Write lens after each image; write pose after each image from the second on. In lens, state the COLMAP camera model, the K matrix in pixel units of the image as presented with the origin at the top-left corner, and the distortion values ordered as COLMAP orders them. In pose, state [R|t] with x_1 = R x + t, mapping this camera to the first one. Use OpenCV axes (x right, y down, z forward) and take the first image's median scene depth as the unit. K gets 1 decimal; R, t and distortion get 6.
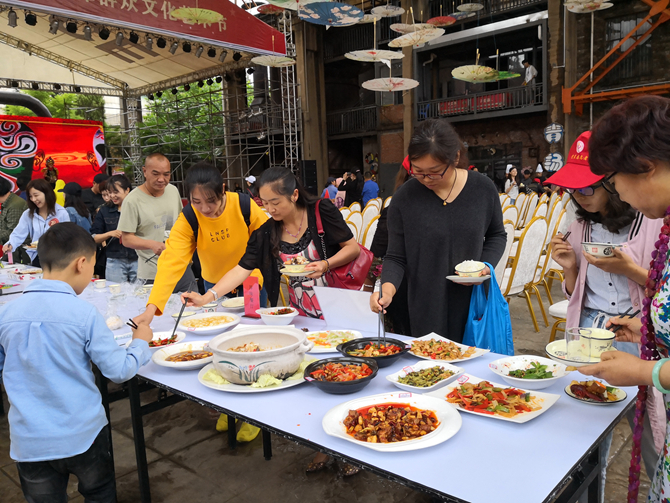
lens RADIAL K [[538.5, 0, 335.3], [0, 538.5, 252.8], [0, 0, 1]] dist [-0.012135, -0.003396]
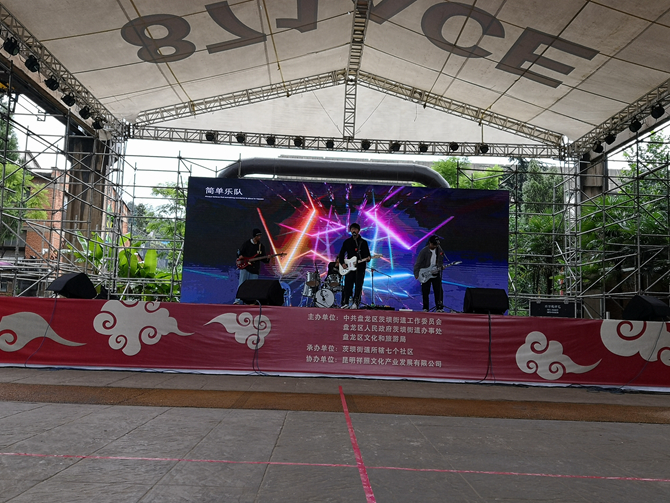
lens RADIAL K [[594.5, 0, 337.2], [0, 594.5, 252.1], [0, 0, 1]] dist [0.021225, 0.004834]
pose [[0.678435, 0.000294, -0.734660, -0.067775], [-0.149197, 0.979217, -0.137387, -0.055306], [0.719351, 0.202817, 0.664379, 0.427934]]
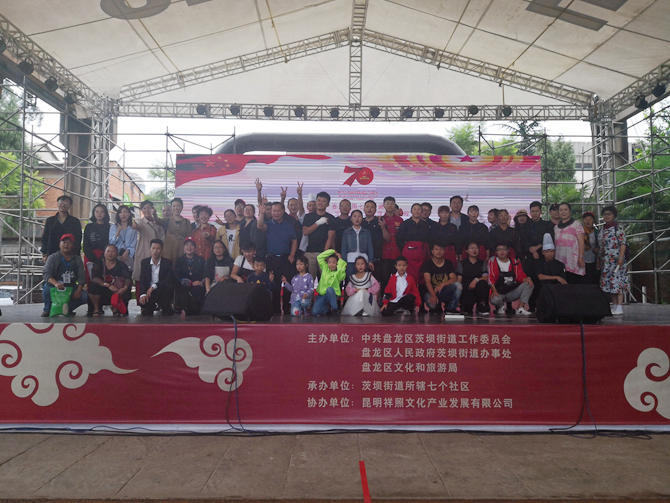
lens RADIAL K [[538.5, 0, 333.8], [0, 538.5, 253.5], [0, 0, 1]] dist [-0.012135, -0.003396]
pose [[0.660964, 0.008684, -0.750367, -0.168310], [-0.116656, 0.988966, -0.091312, -0.077395], [0.741295, 0.147889, 0.654684, 0.517023]]
